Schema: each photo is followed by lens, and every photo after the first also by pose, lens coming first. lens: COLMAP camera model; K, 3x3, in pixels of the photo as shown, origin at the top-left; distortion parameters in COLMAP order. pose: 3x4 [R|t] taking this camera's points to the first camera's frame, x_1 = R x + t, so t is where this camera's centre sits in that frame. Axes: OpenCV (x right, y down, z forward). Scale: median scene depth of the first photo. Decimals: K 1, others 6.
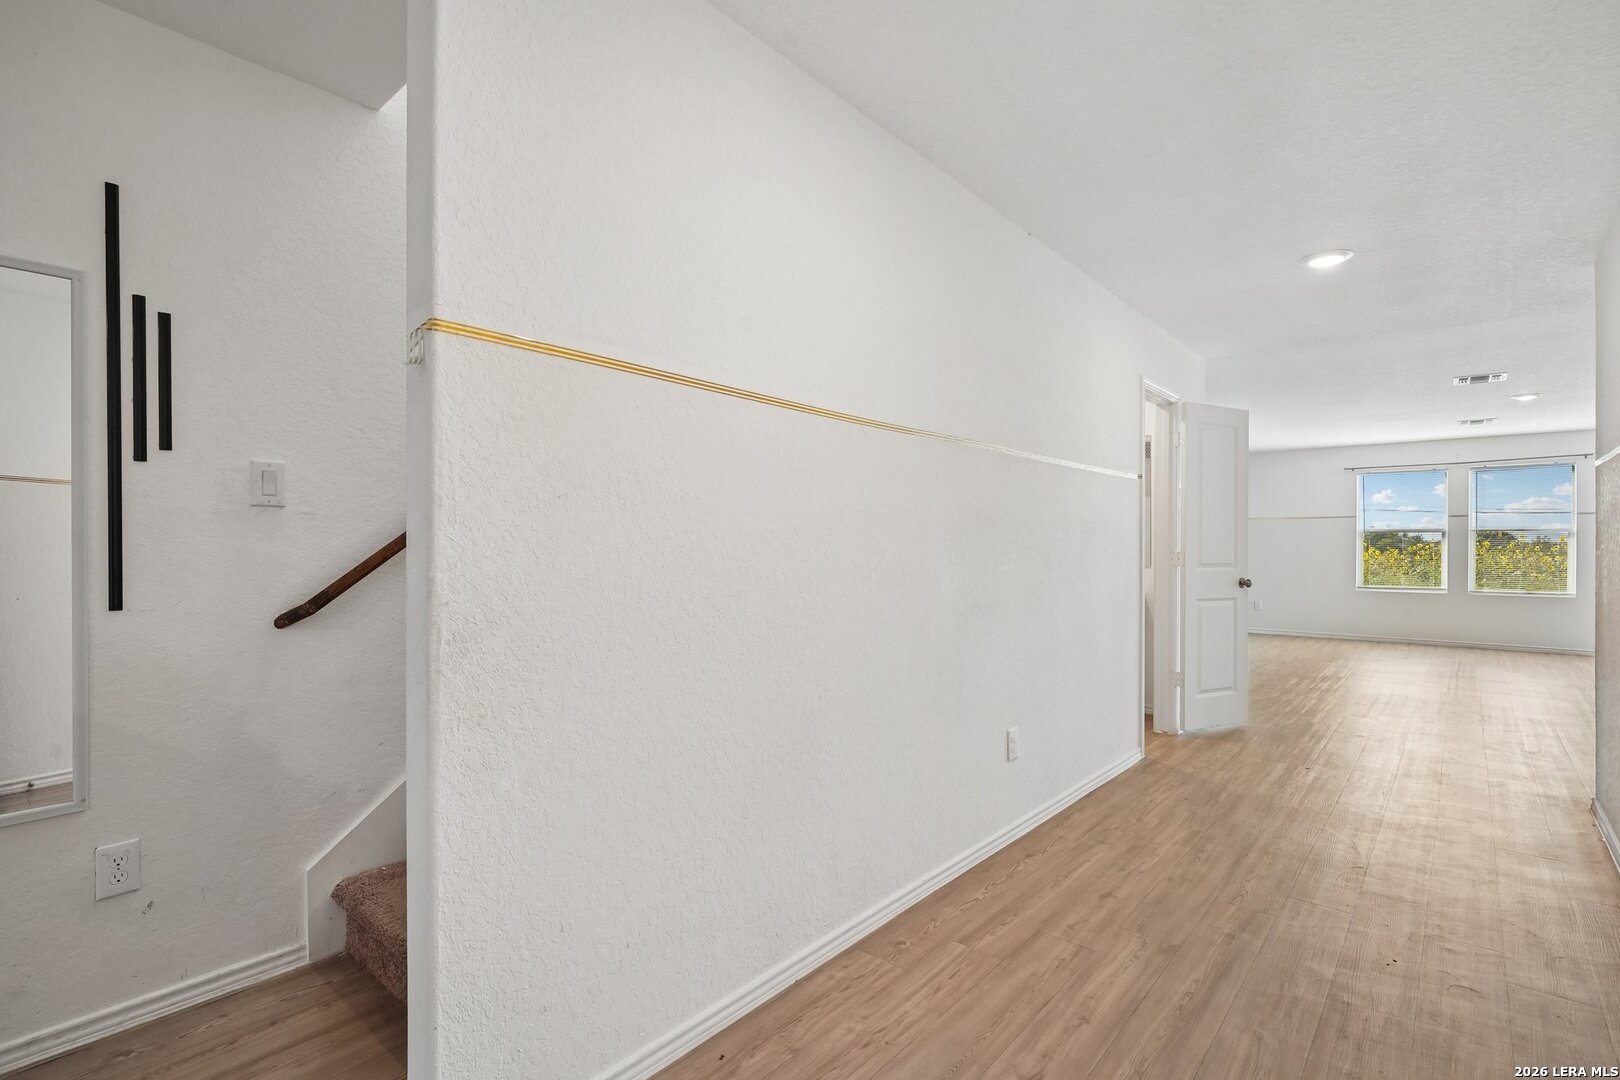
lens RADIAL K [[748.1, 0, 816.8], [0, 748.1, 545.1], [0, 0, 1]] dist [-0.002580, -0.000510]
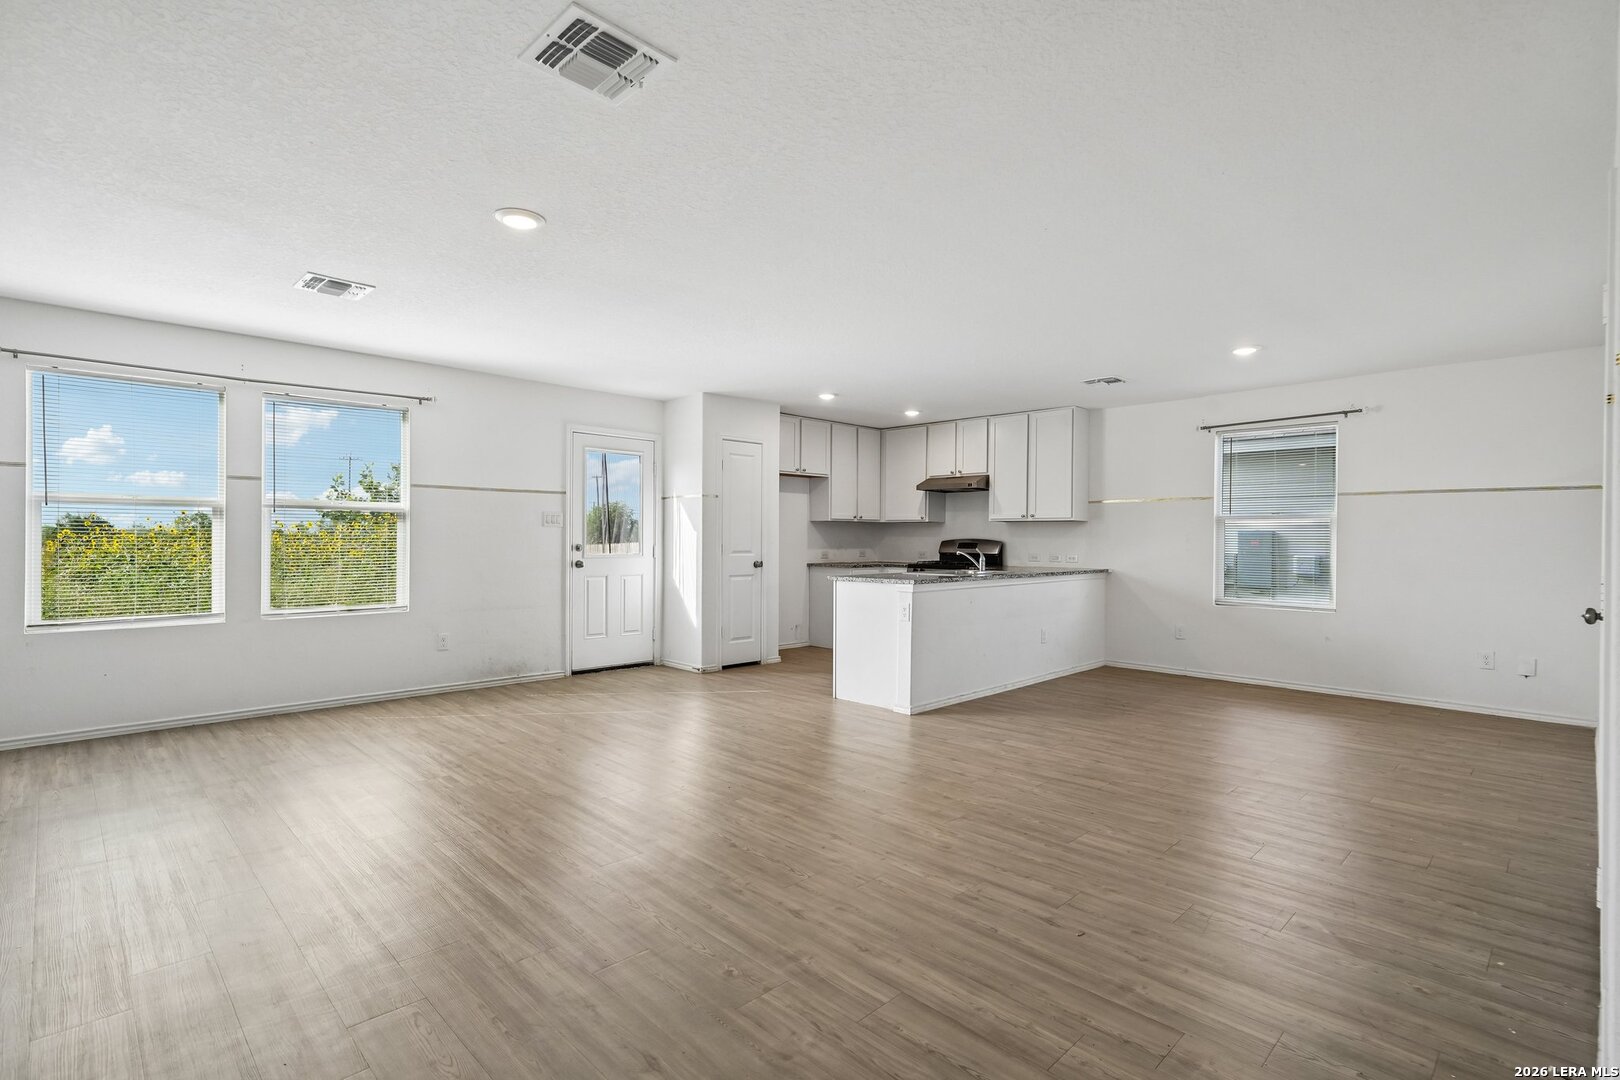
lens RADIAL K [[772.2, 0, 806.9], [0, 772.2, 543.1], [0, 0, 1]] dist [0.002339, 0.000149]
pose [[0.081982, -0.008258, 0.996600, 0.361160], [-0.002532, 0.999961, 0.008494, 0.001908], [-0.996631, -0.003220, 0.081958, 0.593666]]
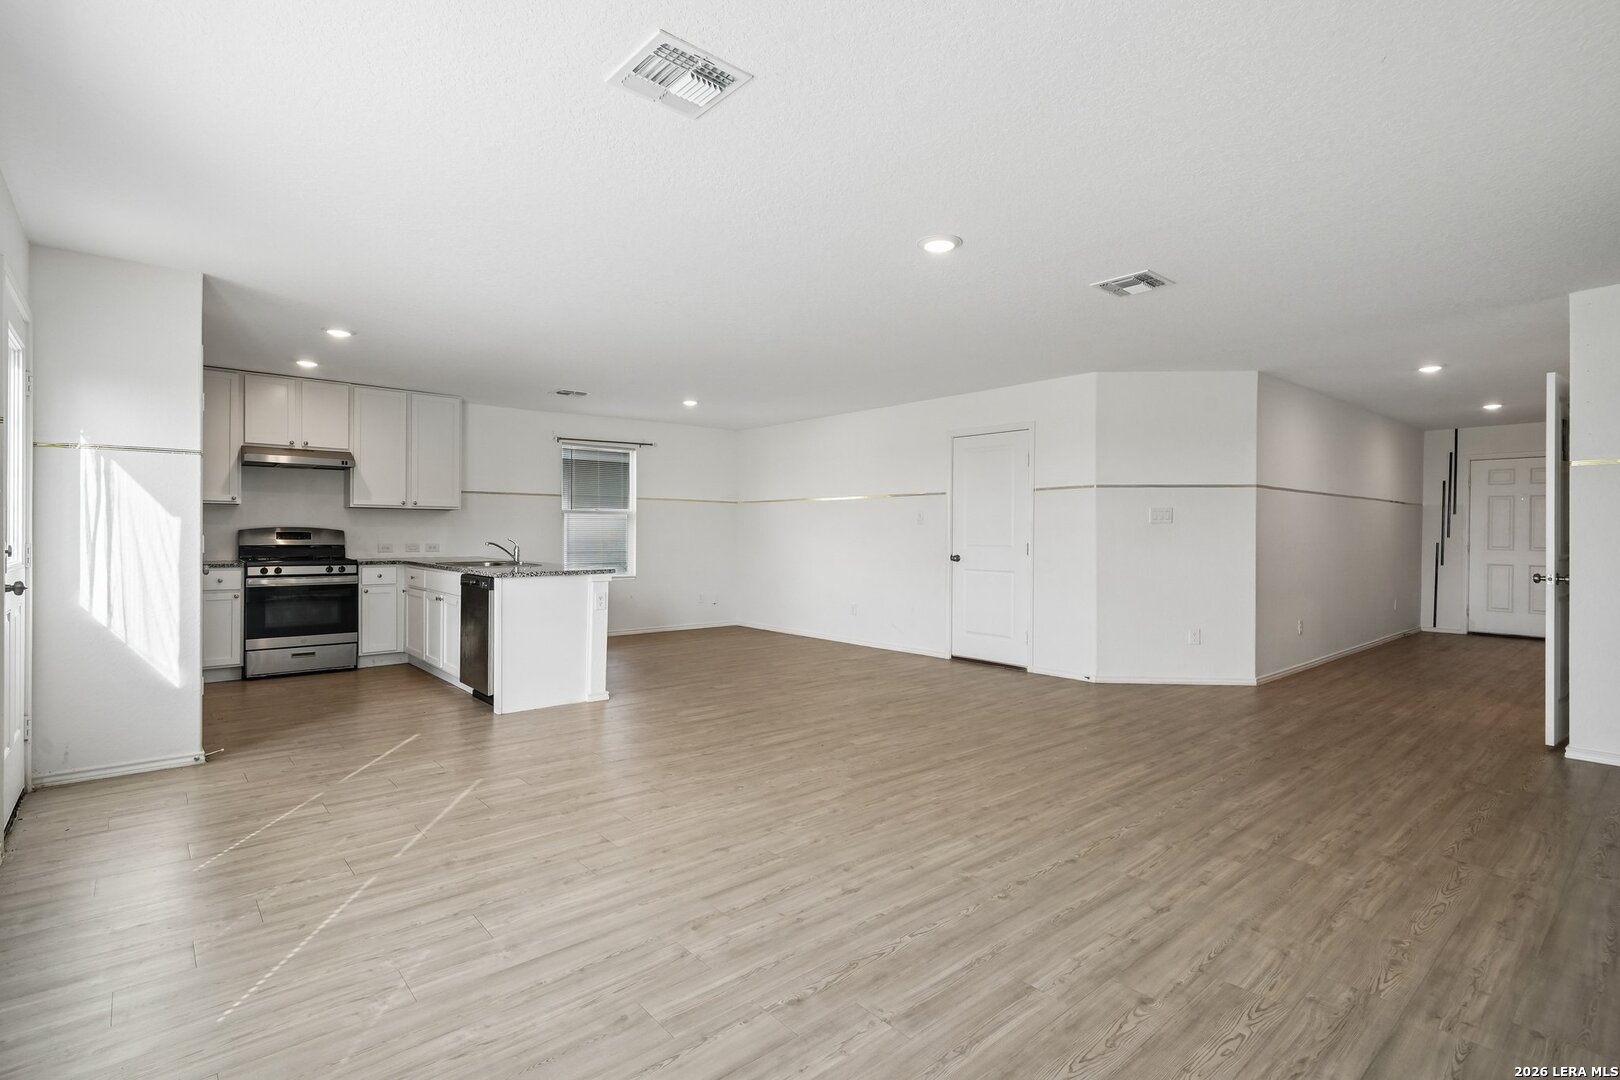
lens RADIAL K [[770.3, 0, 809.5], [0, 770.3, 532.1], [0, 0, 1]] dist [0.003104, 0.000176]
pose [[-0.990107, -0.009460, 0.139998, 0.734318], [-0.008903, 0.999950, 0.004604, 0.001073], [-0.140034, 0.003312, -0.990141, 1.181261]]
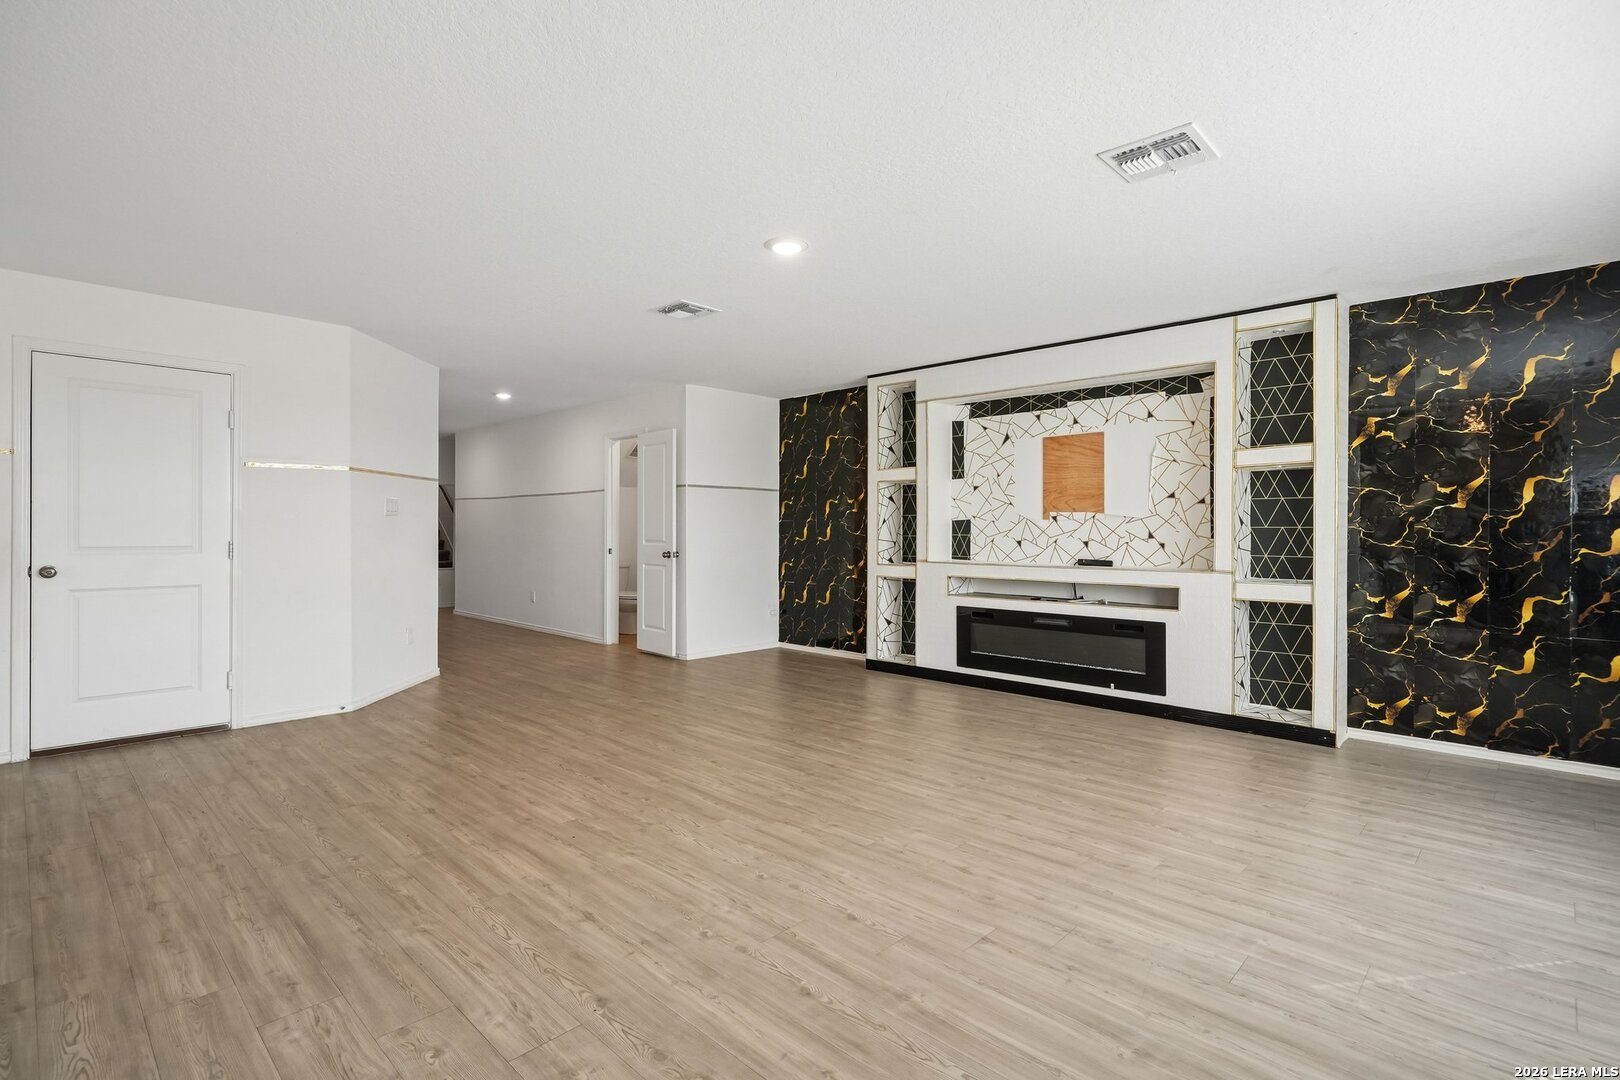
lens RADIAL K [[770.3, 0, 809.5], [0, 770.3, 532.1], [0, 0, 1]] dist [0.003104, 0.000176]
pose [[-0.053164, -0.001076, -0.998585, 1.142965], [-0.007859, 0.999969, -0.000659, 0.004842], [0.998555, 0.007813, -0.053171, 0.798880]]
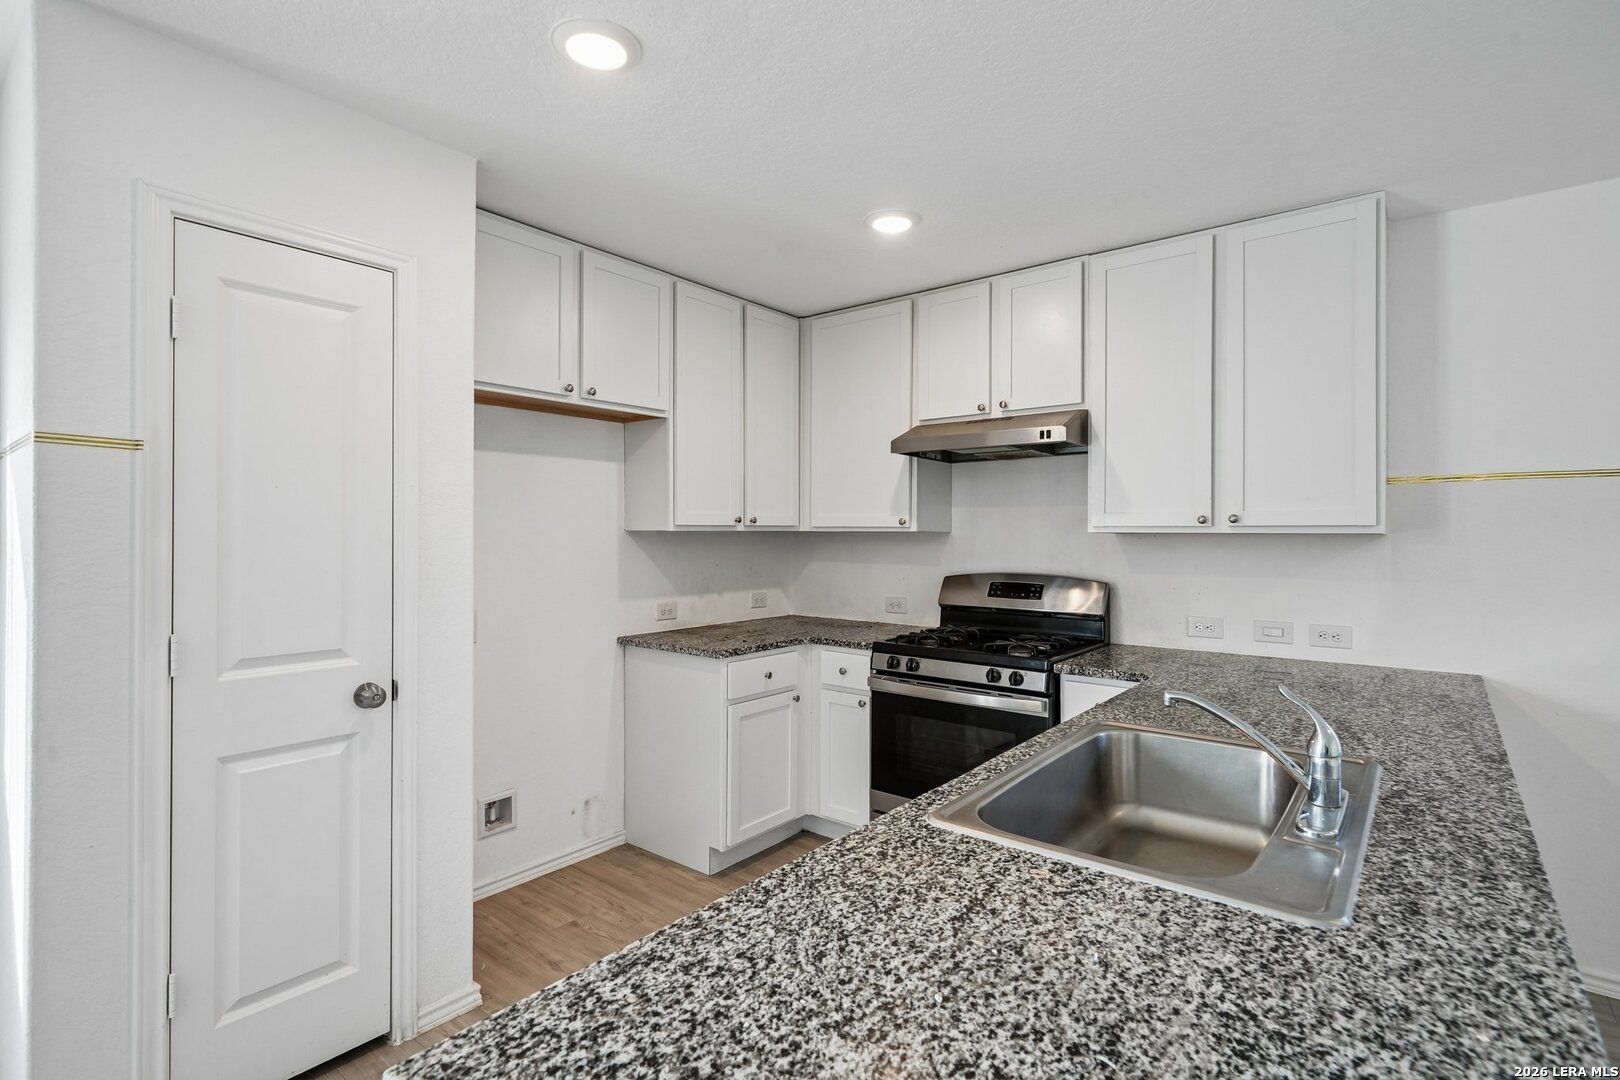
lens RADIAL K [[770.3, 0, 809.5], [0, 770.3, 532.1], [0, 0, 1]] dist [0.003104, 0.000176]
pose [[-0.037017, -0.001182, 0.999314, 0.971401], [0.001385, 0.999998, 0.001235, -0.018188], [-0.999314, 0.001430, -0.037015, 0.591206]]
